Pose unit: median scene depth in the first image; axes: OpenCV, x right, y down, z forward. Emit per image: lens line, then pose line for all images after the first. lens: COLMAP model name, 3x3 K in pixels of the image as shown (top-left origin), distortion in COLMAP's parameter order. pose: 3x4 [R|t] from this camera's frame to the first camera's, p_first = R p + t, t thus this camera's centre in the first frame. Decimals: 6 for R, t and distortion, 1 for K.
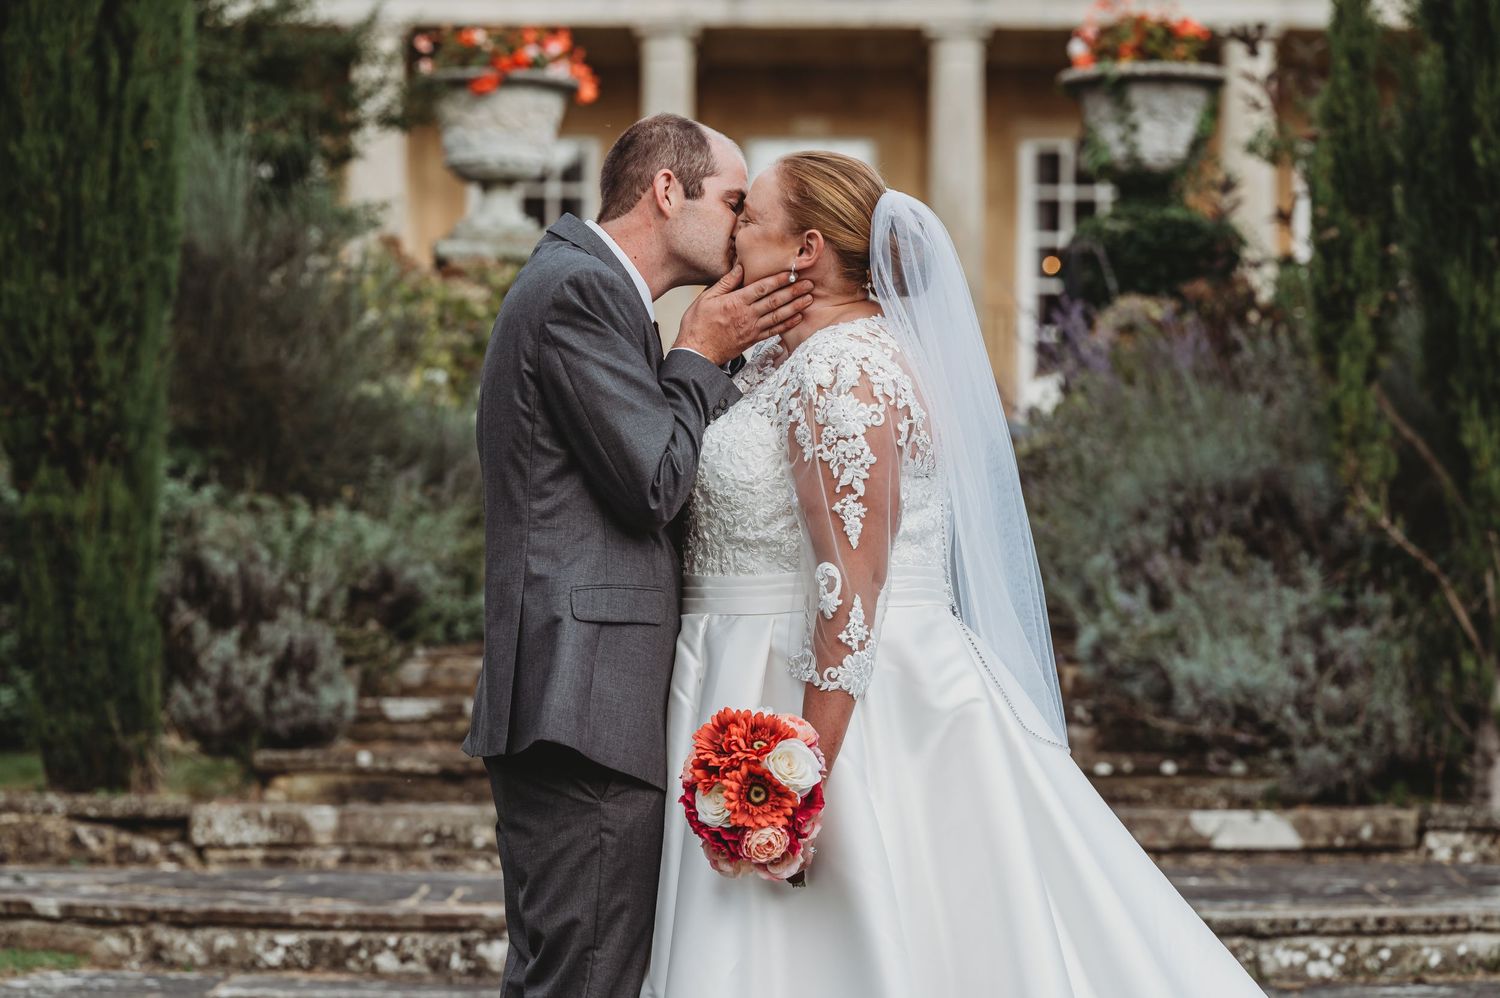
lens RADIAL K [[6964.5, 0, 750.0], [0, 6964.5, 499.0], [0, 0, 1]] dist [-0.073988, -0.350876]
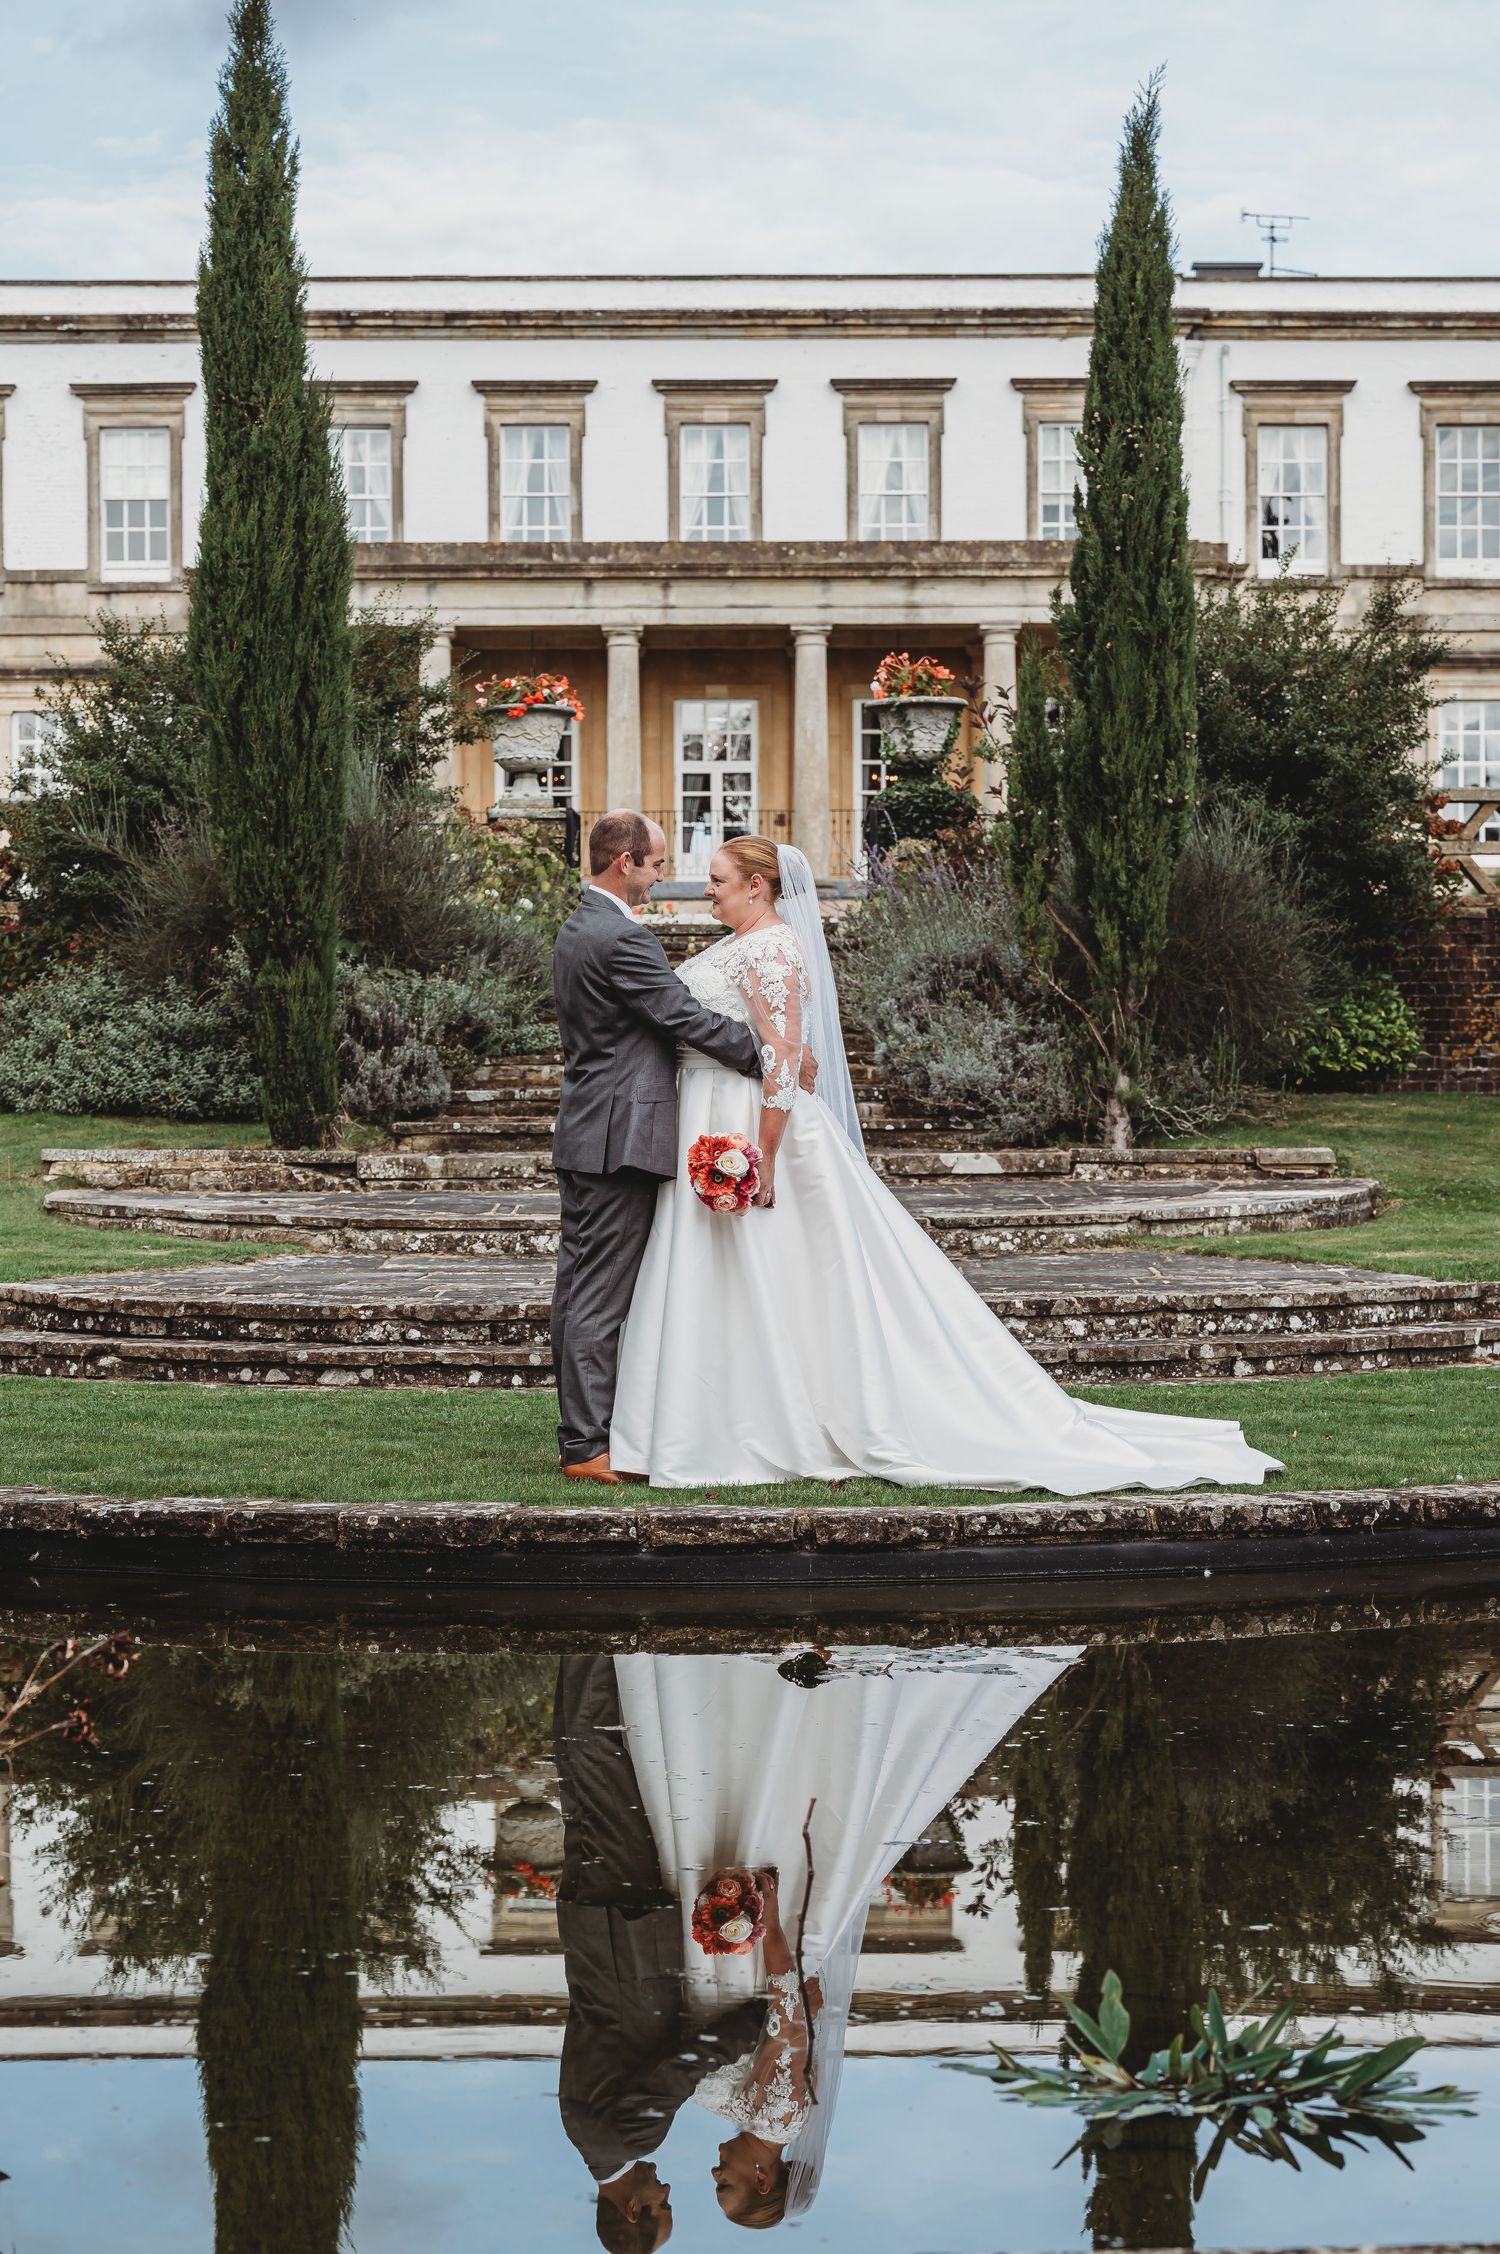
lens RADIAL K [[4656.4, 0, 750.0], [0, 4656.4, 1127.0], [0, 0, 1]] dist [-0.012966, -0.023175]
pose [[0.999836, -0.010422, 0.014783, -0.000376], [0.009750, 0.998948, 0.044819, -0.013394], [-0.015234, -0.044668, 0.998886, -0.147007]]
